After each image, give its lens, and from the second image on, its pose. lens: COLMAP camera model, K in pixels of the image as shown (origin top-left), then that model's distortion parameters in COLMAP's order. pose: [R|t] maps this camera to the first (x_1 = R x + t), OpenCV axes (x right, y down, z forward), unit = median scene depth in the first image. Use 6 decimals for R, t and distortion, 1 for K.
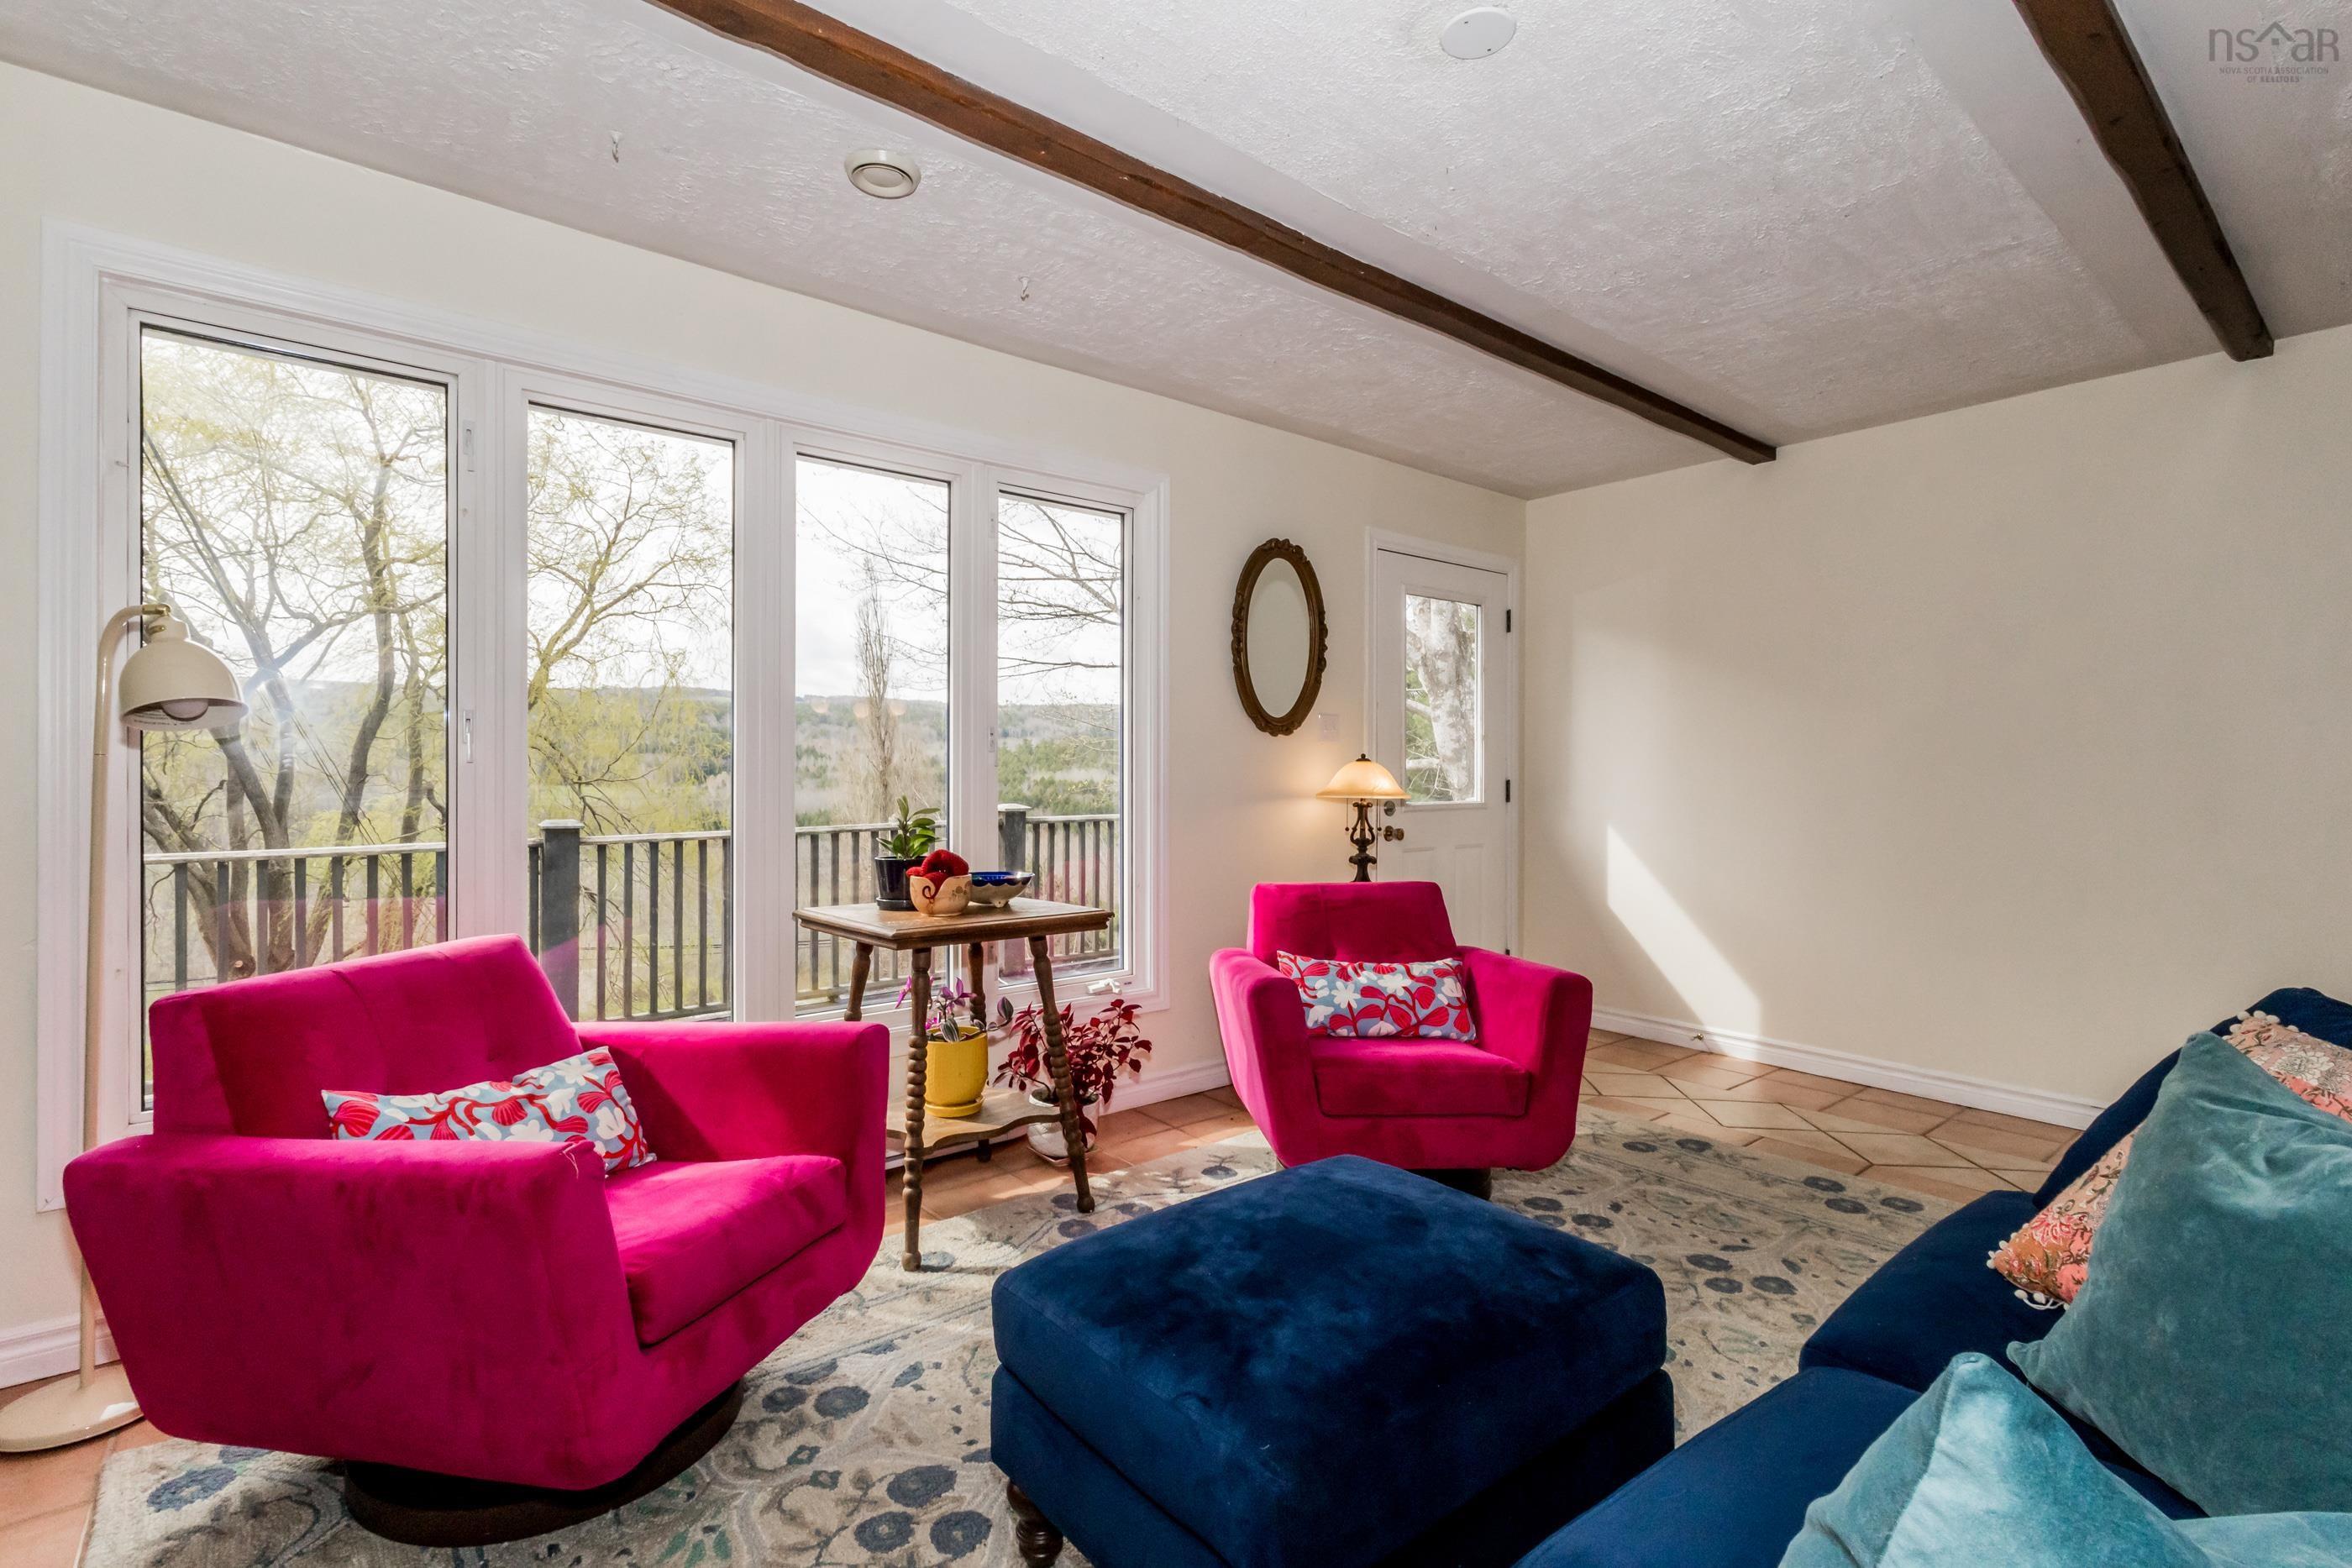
lens RADIAL K [[1074.6, 0, 1189.6], [0, 1074.6, 777.9], [0, 0, 1]] dist [-0.000159, 0.003193]
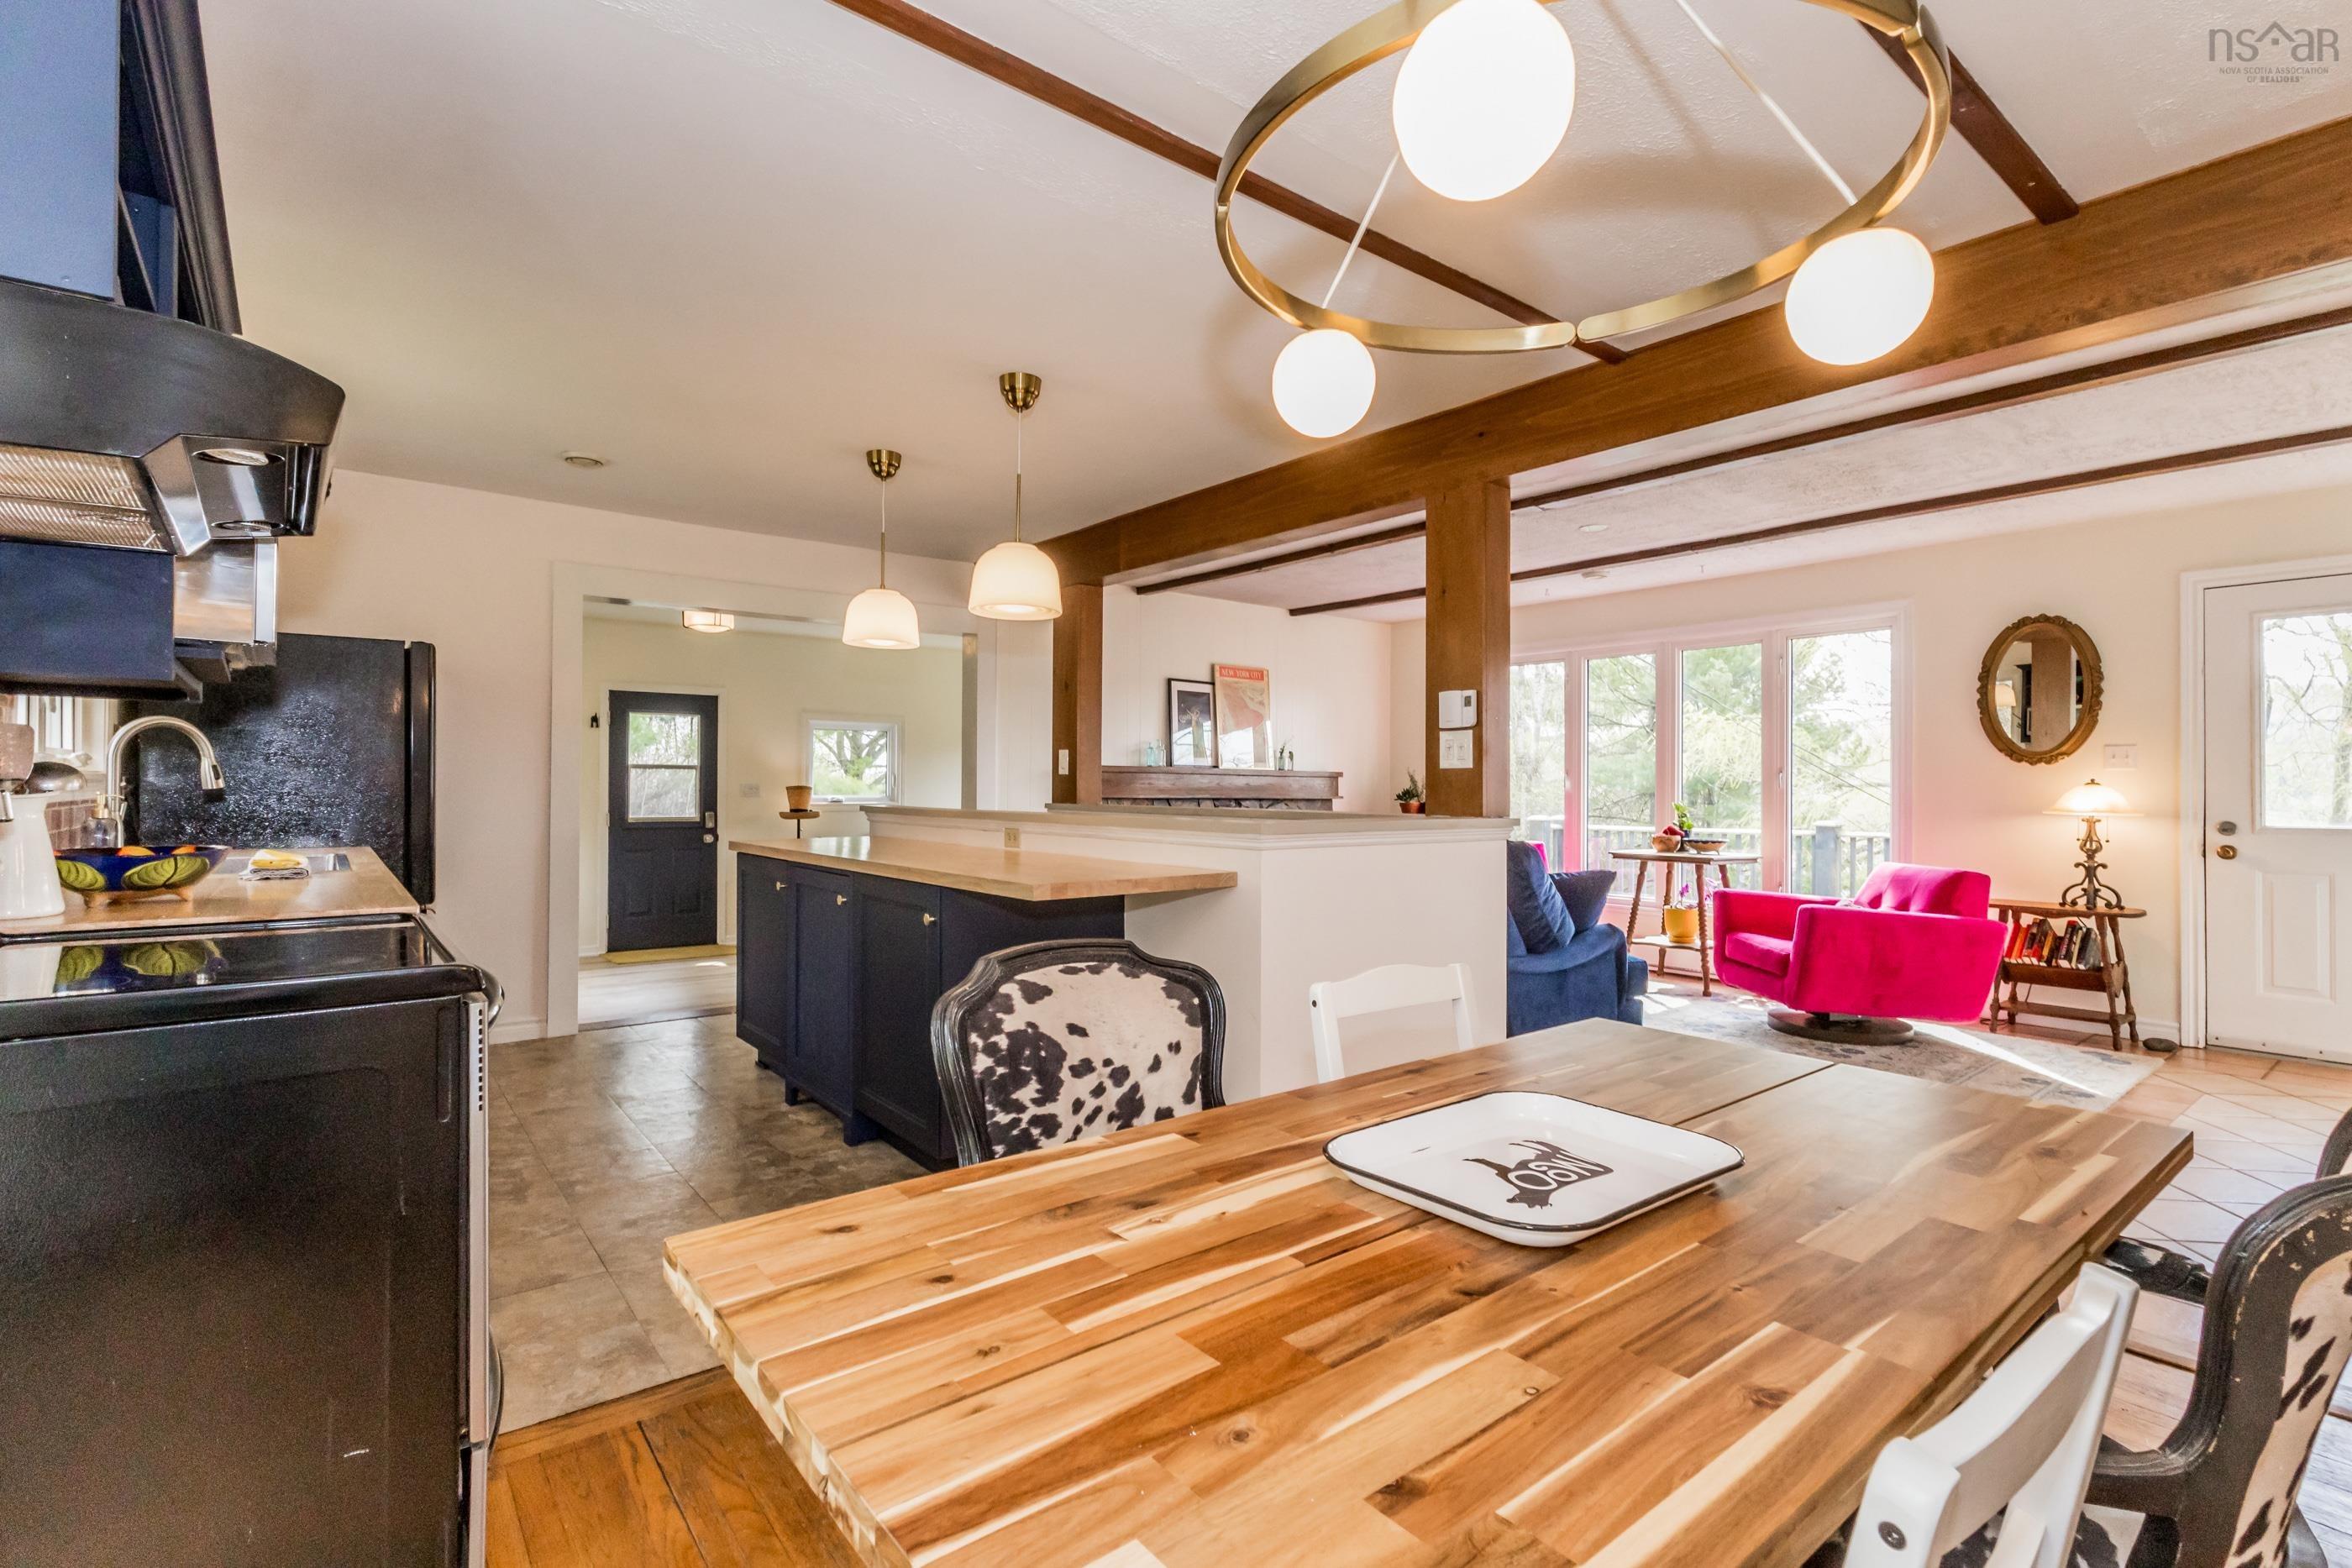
lens RADIAL K [[1074.6, 0, 1175.6], [0, 1074.6, 784.9], [0, 0, 1]] dist [-0.000159, 0.003193]
pose [[-0.017757, -0.005349, -0.999828, 1.383338], [-0.011631, 0.999919, -0.005143, 0.002744], [0.999775, 0.011538, -0.017817, -0.023445]]
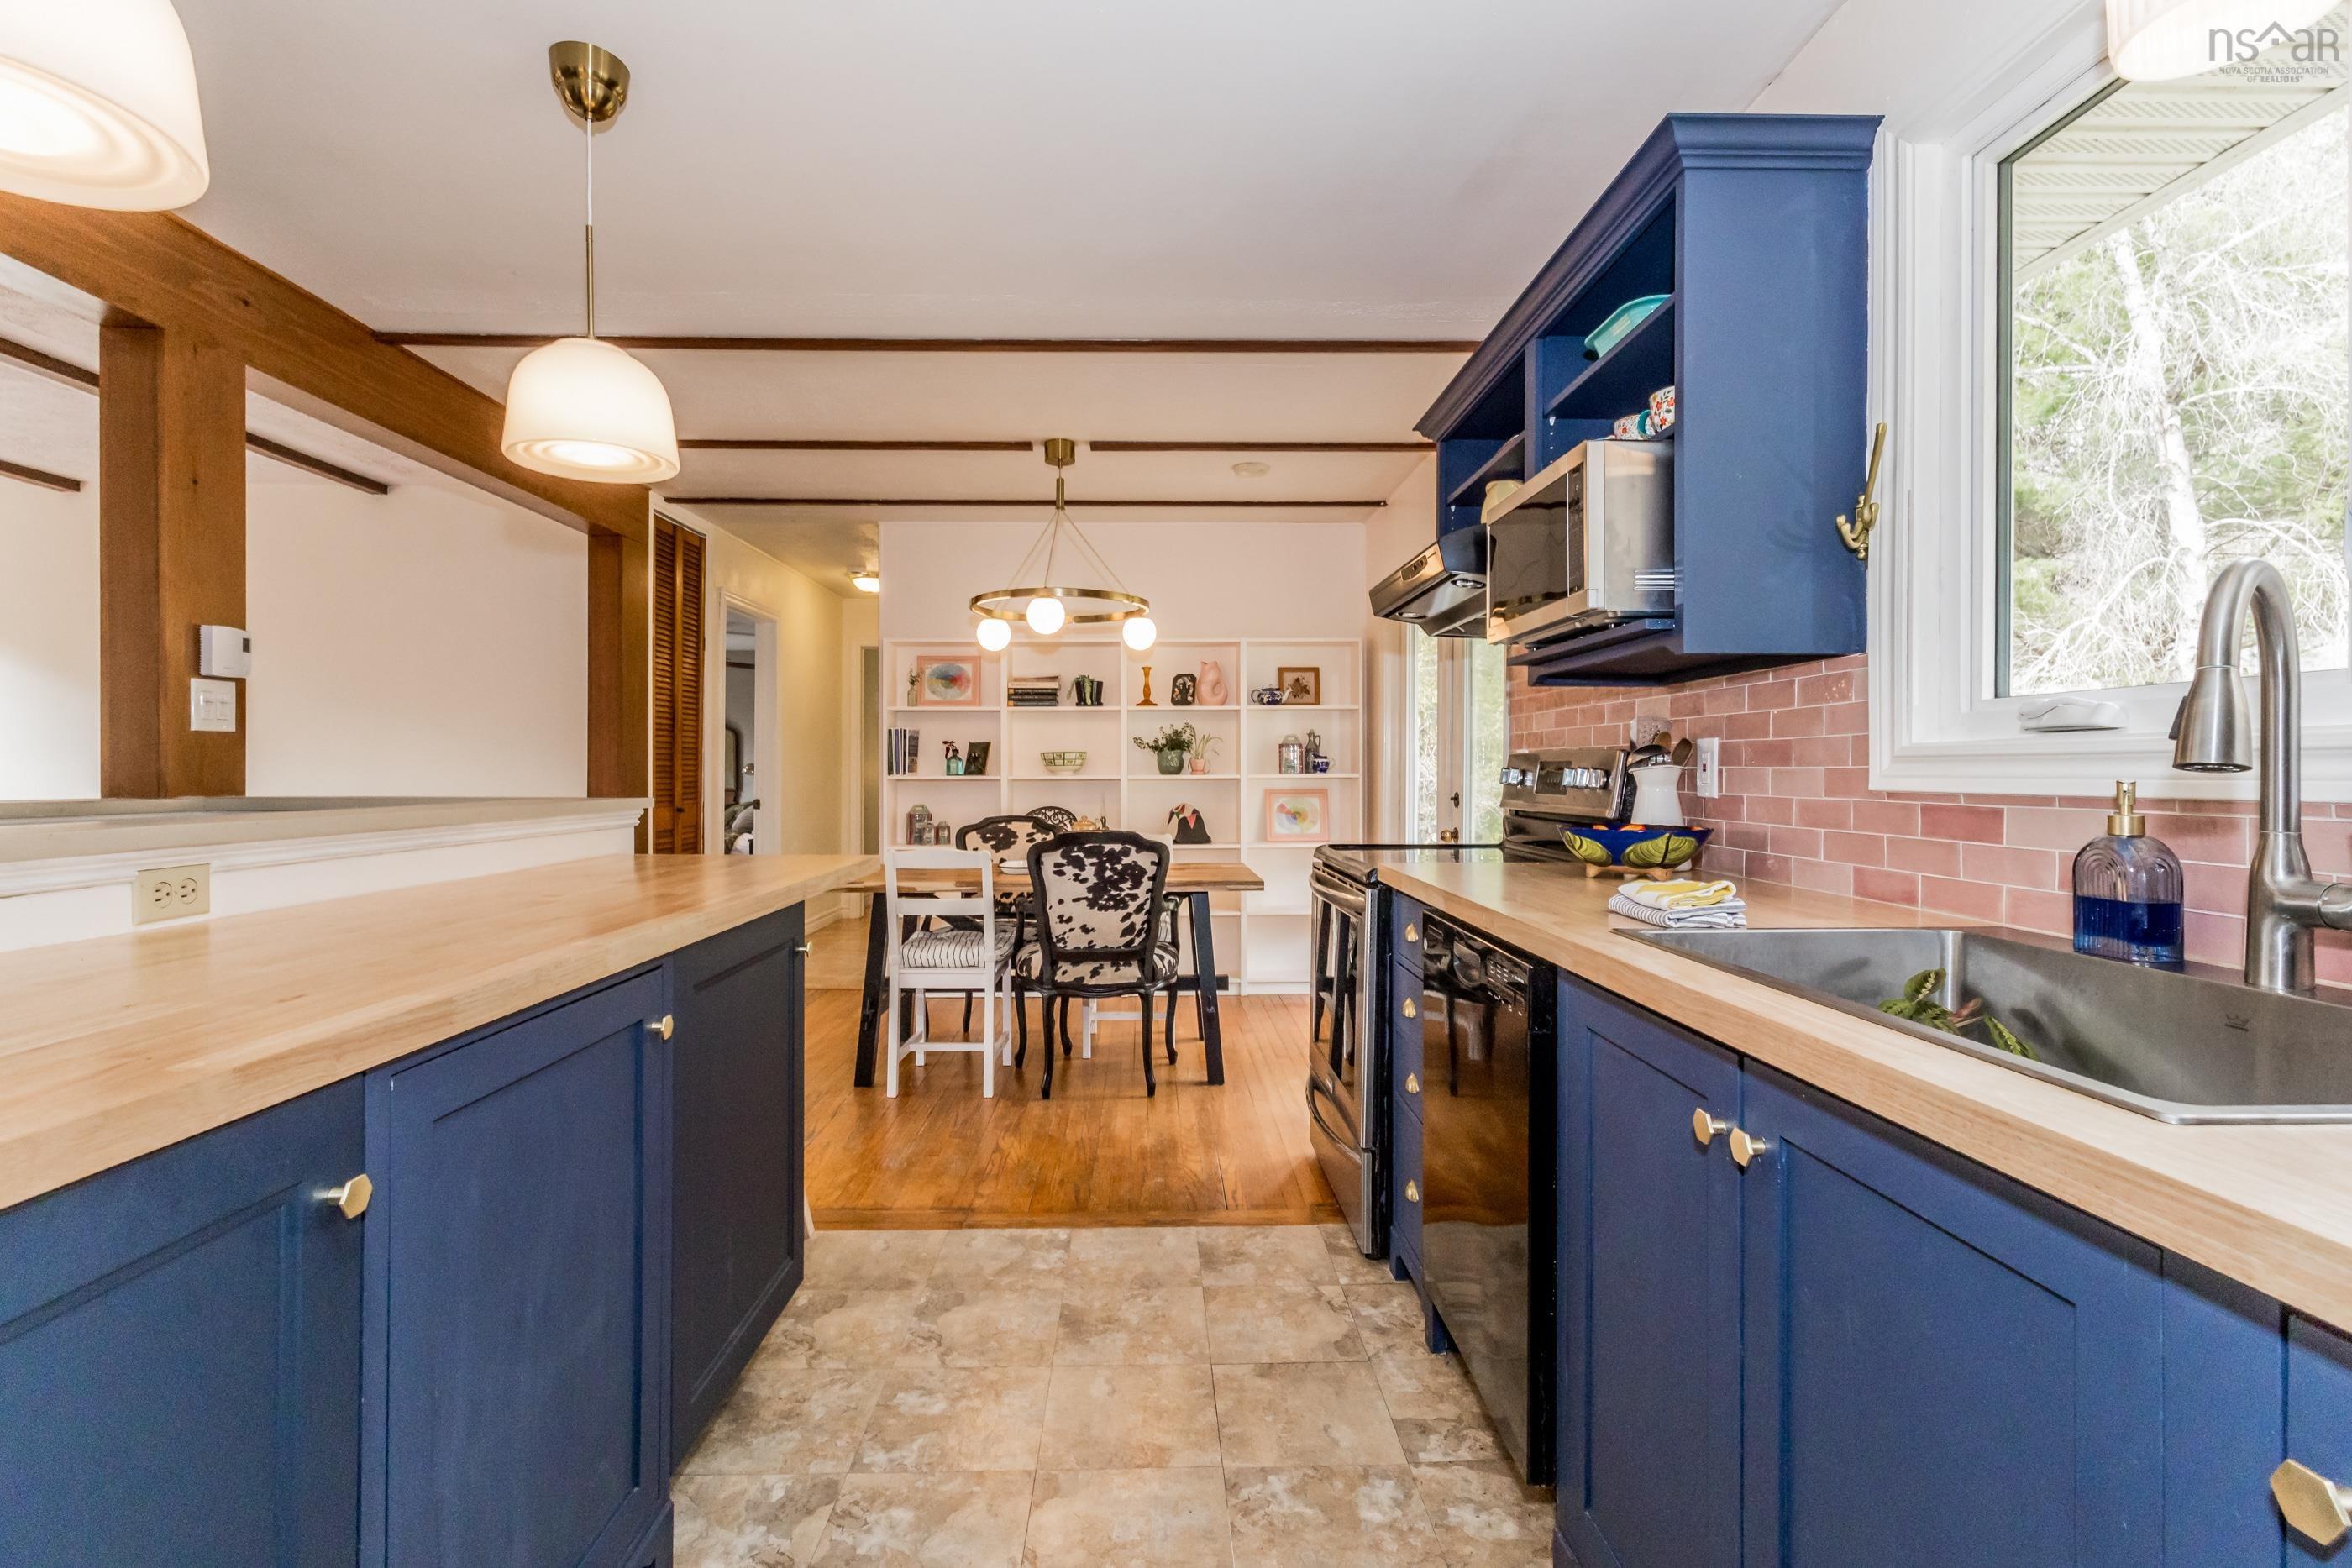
lens RADIAL K [[1074.6, 0, 1174.6], [0, 1074.6, 778.5], [0, 0, 1]] dist [-0.000159, 0.003193]
pose [[0.615531, -0.005902, 0.788090, 0.370601], [0.003440, 0.999983, 0.004802, 0.008750], [-0.788105, -0.000245, 0.615541, -0.649418]]
